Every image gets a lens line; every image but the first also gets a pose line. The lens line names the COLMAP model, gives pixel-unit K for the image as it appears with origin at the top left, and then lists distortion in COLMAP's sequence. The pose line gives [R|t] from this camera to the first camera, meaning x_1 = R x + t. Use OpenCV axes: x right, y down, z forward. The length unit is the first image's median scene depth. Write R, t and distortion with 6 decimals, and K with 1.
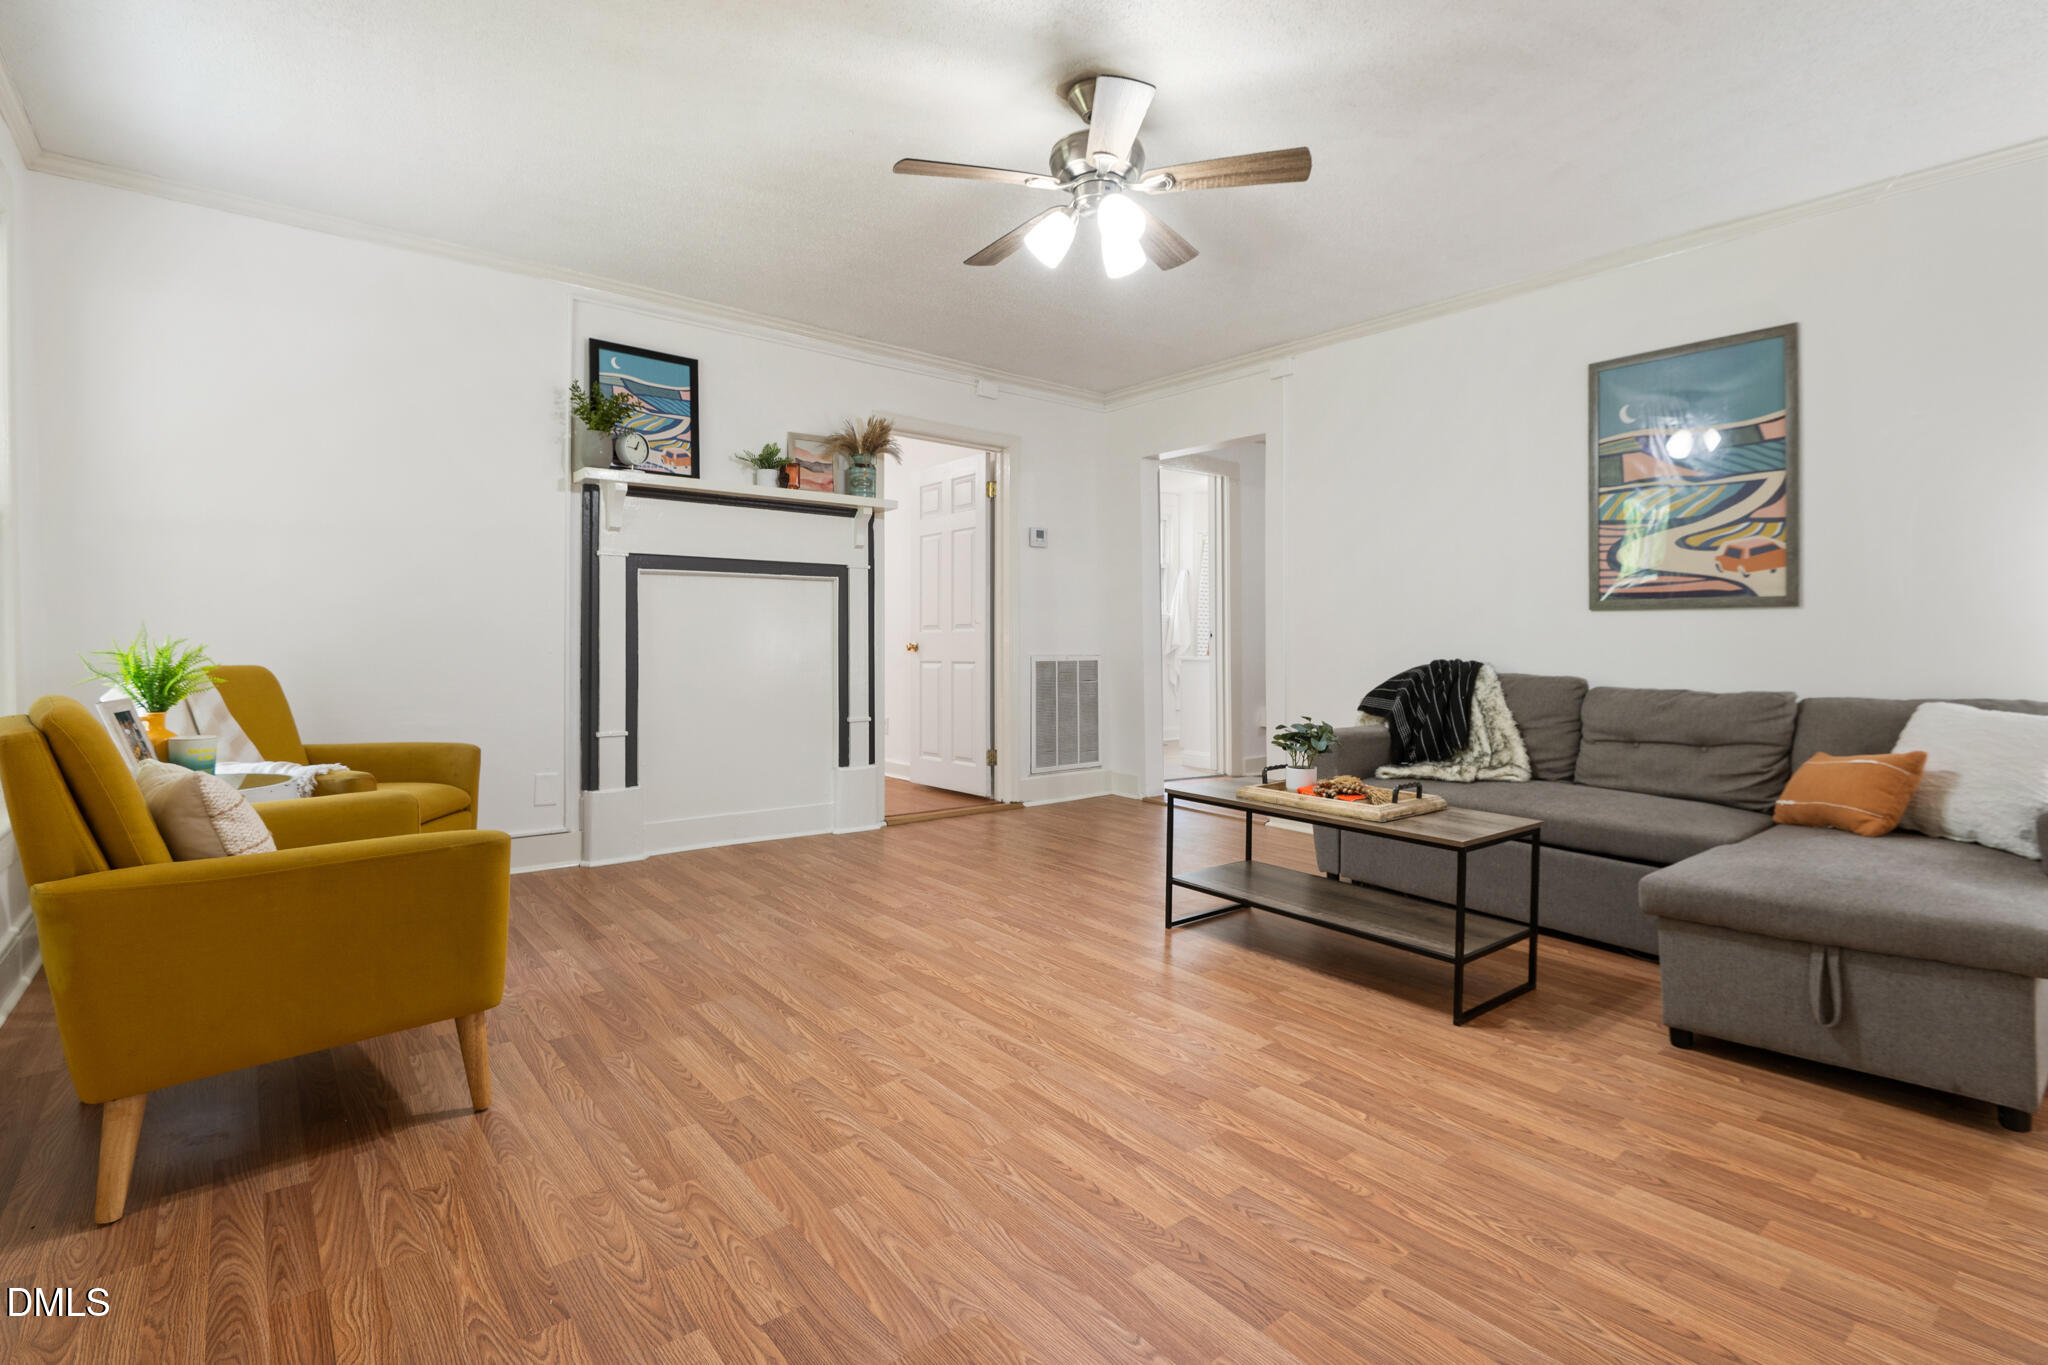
lens RADIAL K [[964.0, 0, 1031.4], [0, 964.0, 650.3], [0, 0, 1]] dist [0.002314, -0.006796]
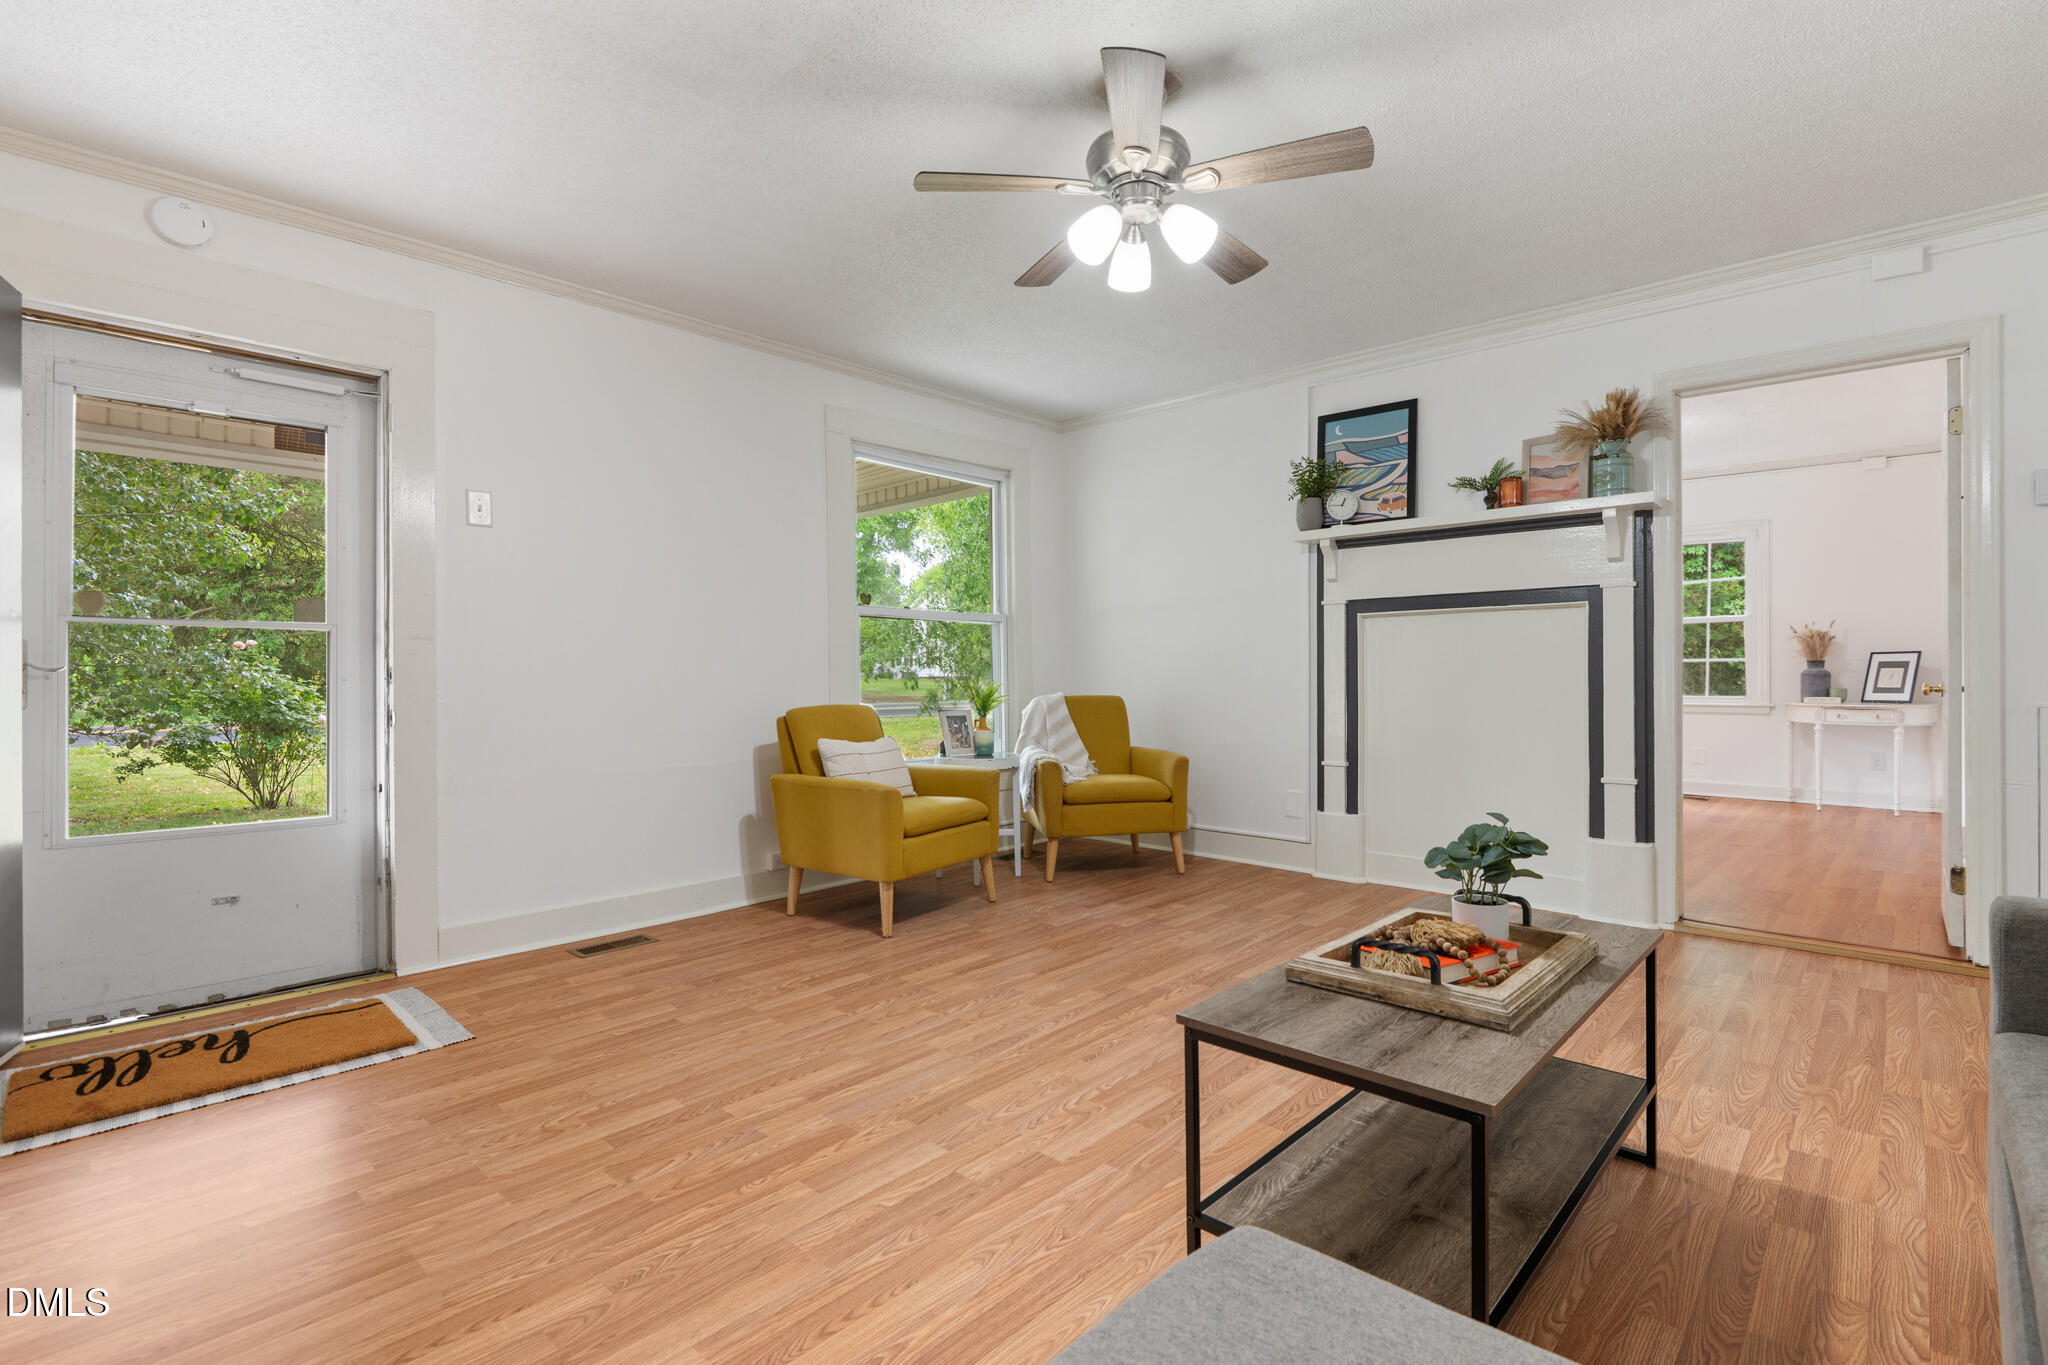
lens RADIAL K [[960.8, 0, 1024.7], [0, 960.8, 685.3], [0, 0, 1]] dist [0.016036, -0.019102]
pose [[0.133535, 0.005504, -0.991029, 0.783148], [-0.008436, 0.999955, 0.004416, -0.007824], [0.991008, 0.007771, 0.133576, 0.622795]]
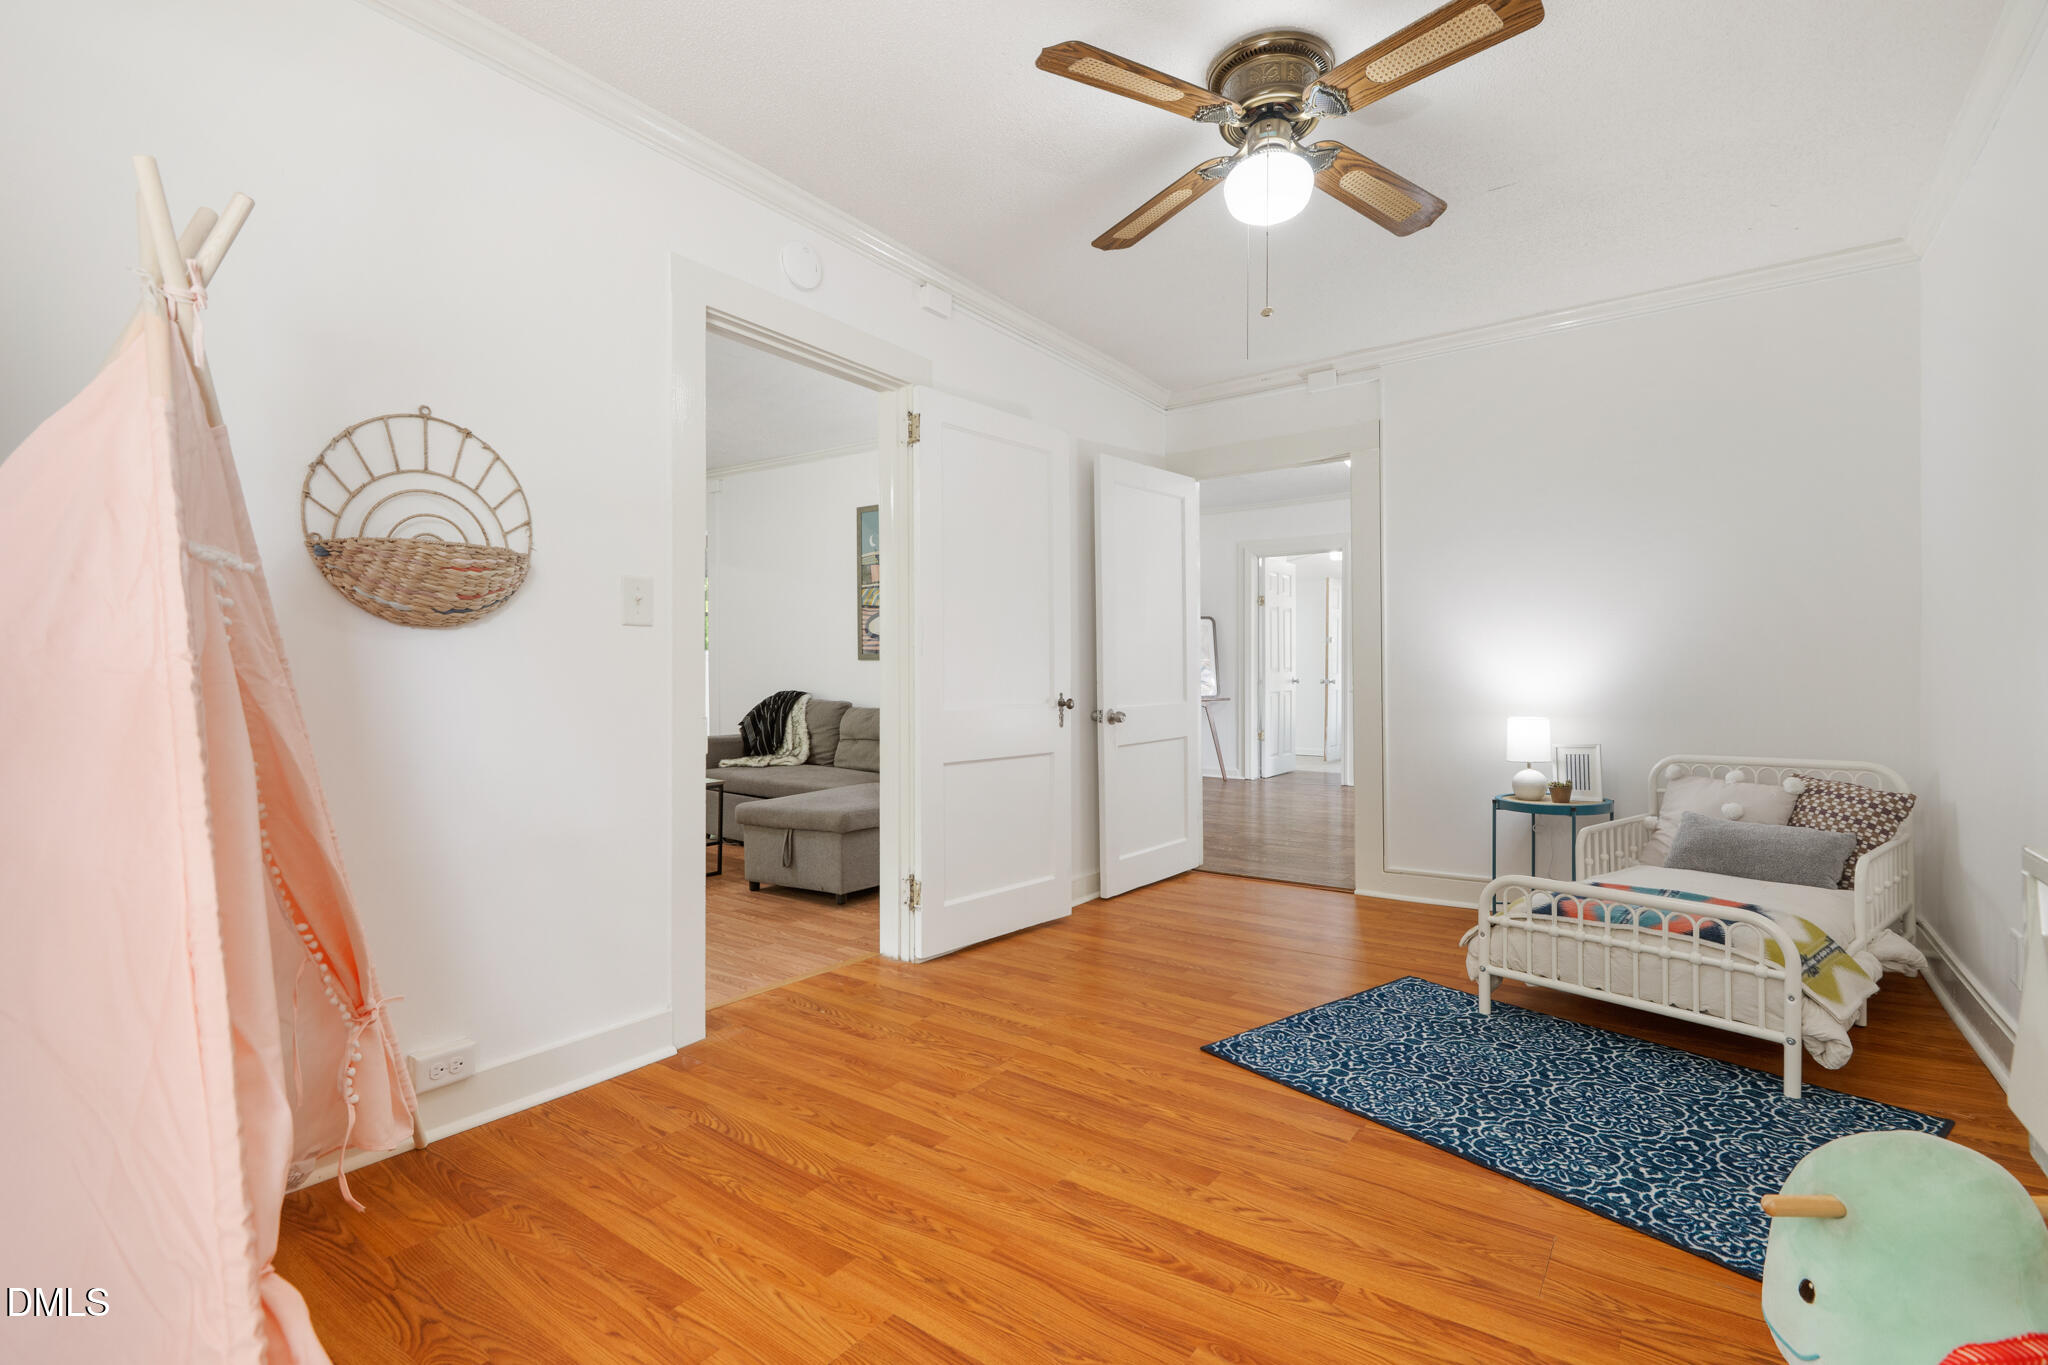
lens RADIAL K [[949.7, 0, 1024.7], [0, 949.7, 670.8], [0, 0, 1]] dist [0.002644, -0.007456]
pose [[0.968207, 0.002669, 0.250135, 0.532482], [0.002020, 0.999827, -0.018487, 0.008122], [-0.250141, 0.018405, 0.968035, -0.710545]]
